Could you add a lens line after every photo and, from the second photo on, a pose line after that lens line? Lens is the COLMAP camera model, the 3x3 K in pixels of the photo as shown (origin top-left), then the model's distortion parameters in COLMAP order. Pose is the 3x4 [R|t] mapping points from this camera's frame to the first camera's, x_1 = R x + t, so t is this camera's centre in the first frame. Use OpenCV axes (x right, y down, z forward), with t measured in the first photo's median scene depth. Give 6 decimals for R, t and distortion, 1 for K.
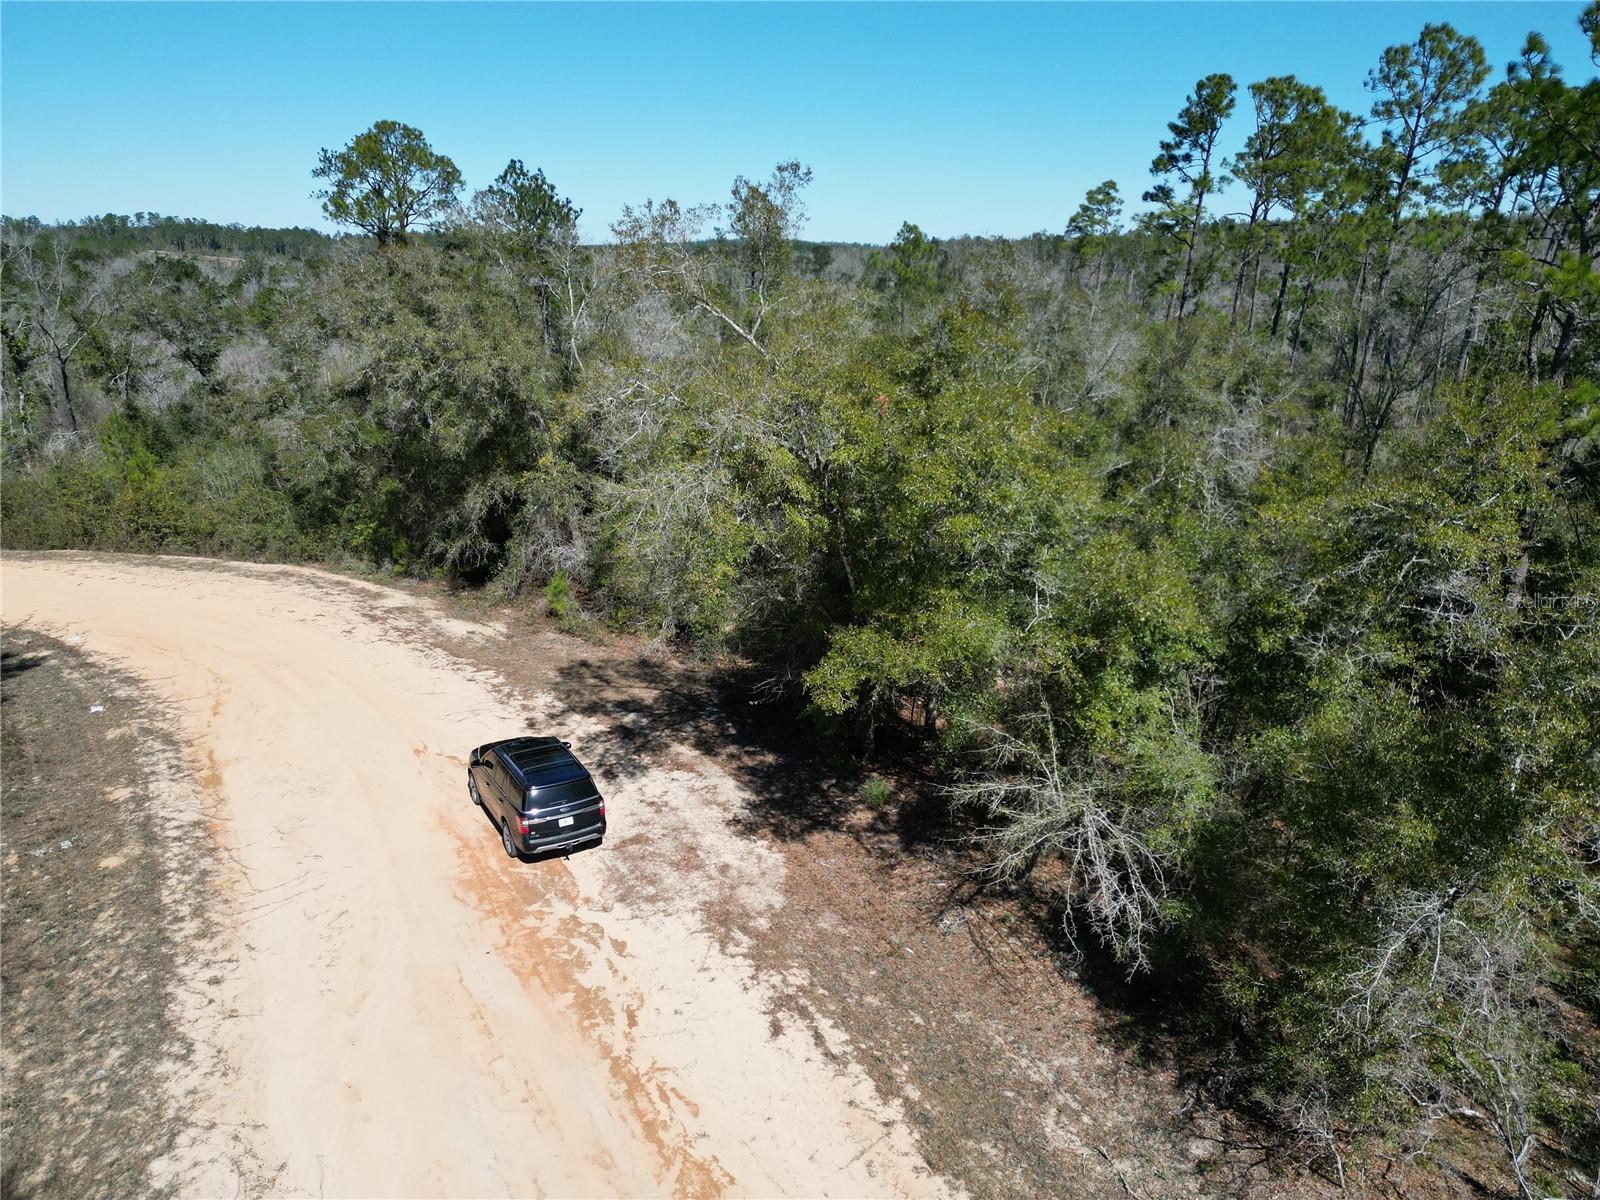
lens RADIAL K [[1120.1, 0, 800.0], [0, 1120.1, 600.0], [0, 0, 1]] dist [0.069397, -0.060257]
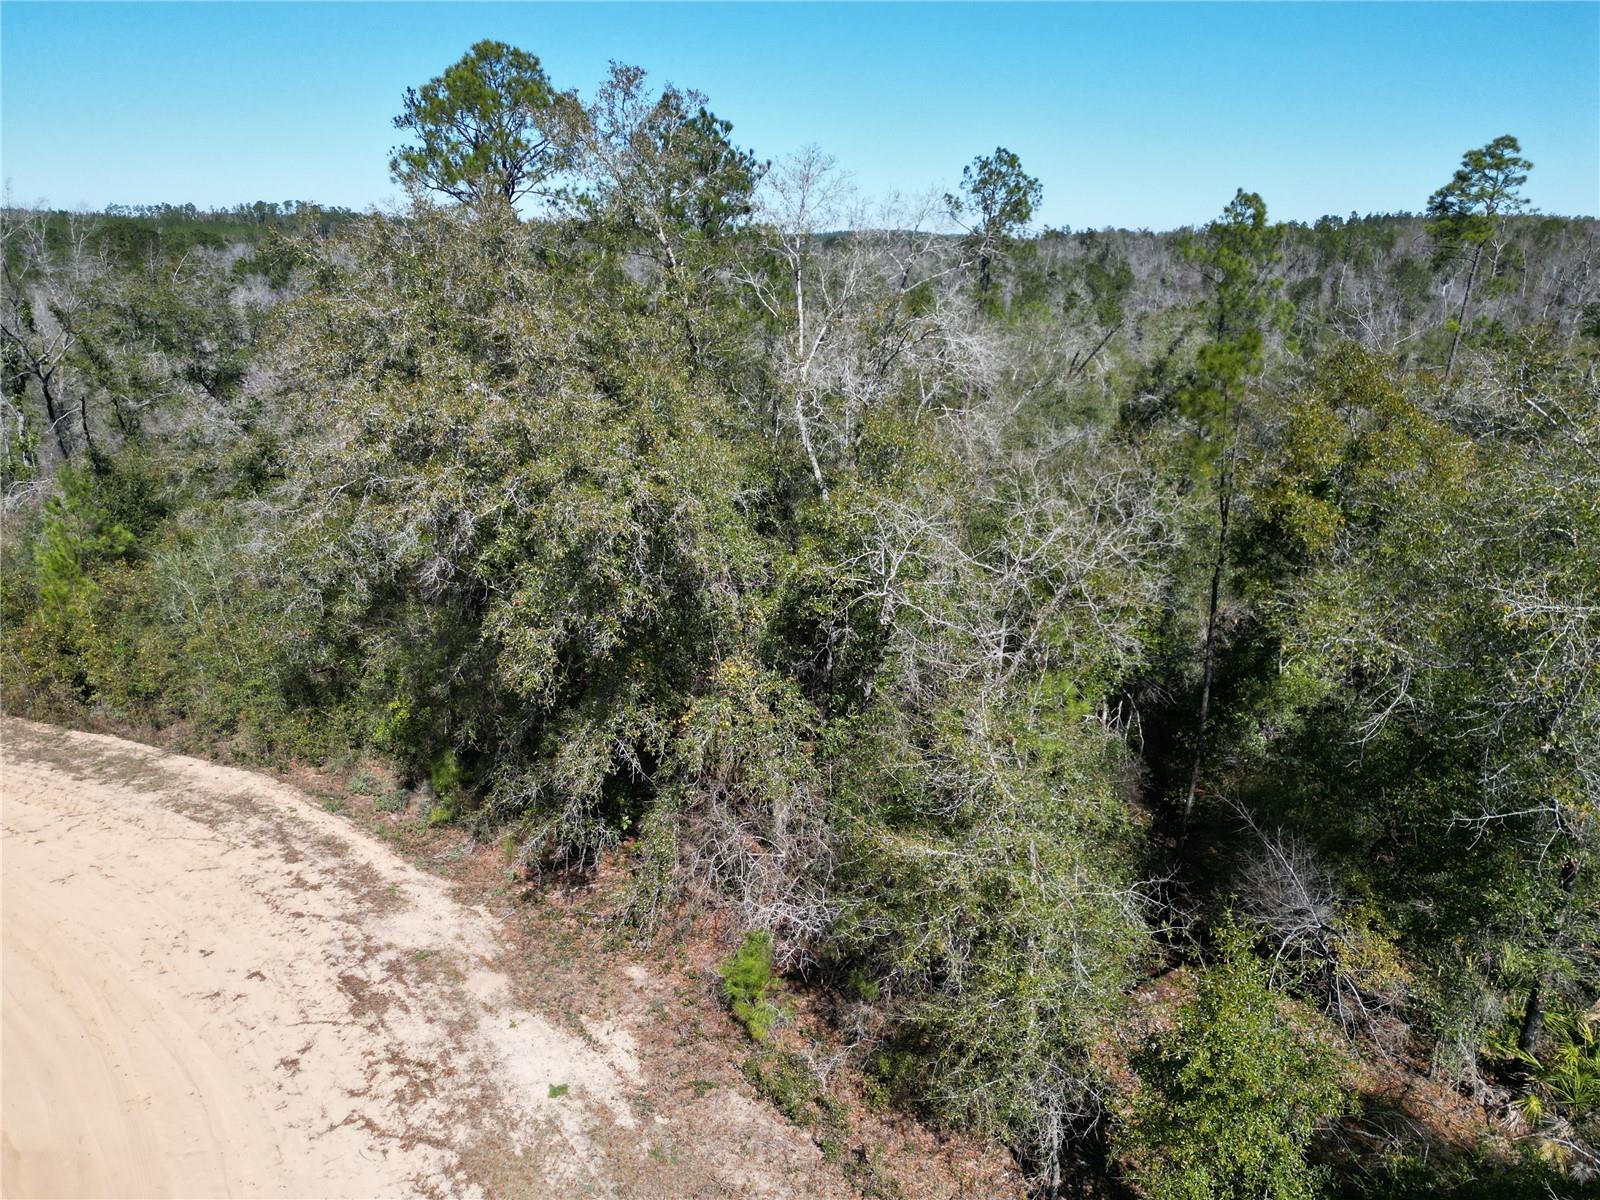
lens RADIAL K [[1134.2, 0, 799.3], [0, 1134.2, 614.7], [0, 0, 1]] dist [0.019690, 0.006948]
pose [[0.994155, 0.042315, -0.099320, -0.101552], [-0.040680, 0.999002, 0.018432, -0.102485], [0.100001, -0.014284, 0.994885, 0.356564]]
